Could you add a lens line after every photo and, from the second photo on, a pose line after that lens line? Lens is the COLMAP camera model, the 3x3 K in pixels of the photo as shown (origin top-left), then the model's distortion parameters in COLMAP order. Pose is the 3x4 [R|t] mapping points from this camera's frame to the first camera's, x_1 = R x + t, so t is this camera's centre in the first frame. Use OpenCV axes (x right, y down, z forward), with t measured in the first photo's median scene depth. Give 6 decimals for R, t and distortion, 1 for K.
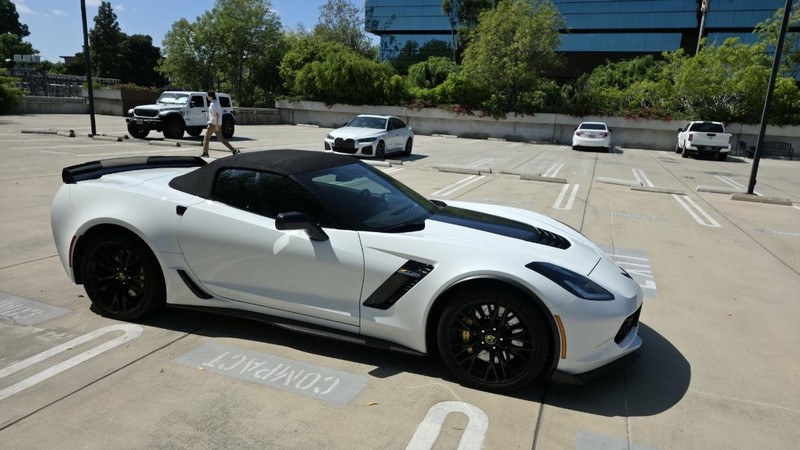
lens RADIAL K [[518.4, 0, 397.2], [0, 518.4, 232.7], [0, 0, 1]] dist [0.083802, -0.079598]
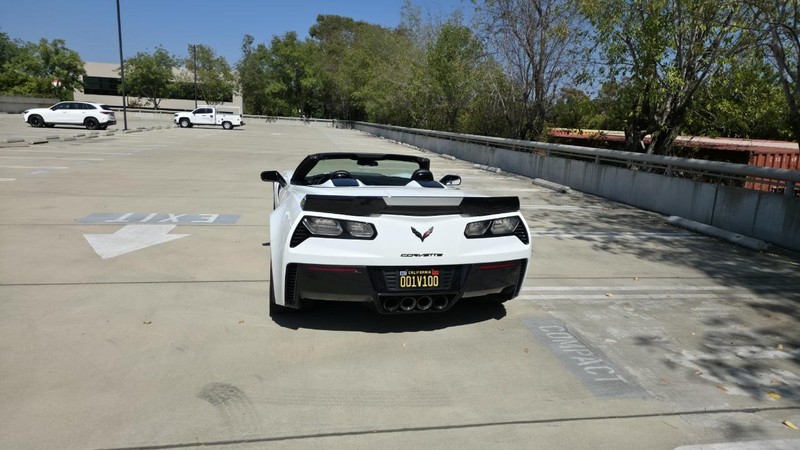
lens RADIAL K [[518.4, 0, 397.2], [0, 518.4, 232.7], [0, 0, 1]] dist [0.083802, -0.079598]
pose [[-0.515337, -0.253799, 0.818544, -0.229798], [0.124574, 0.922811, 0.364557, -0.075342], [-0.847885, 0.289839, -0.443942, 0.285972]]
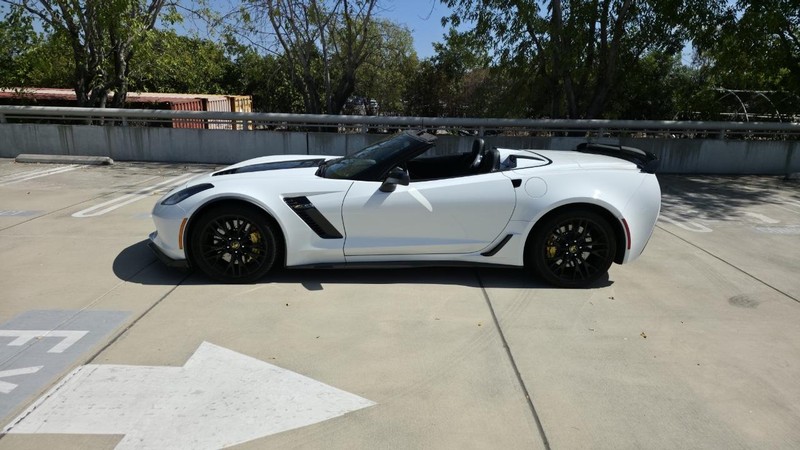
lens RADIAL K [[517.7, 0, 404.0], [0, 517.7, 241.1], [0, 0, 1]] dist [0.079494, -0.069717]
pose [[-0.928648, 0.030594, -0.369698, 0.063197], [-0.150285, 0.880119, 0.450338, -0.080281], [0.339156, 0.473766, -0.812723, 0.375405]]
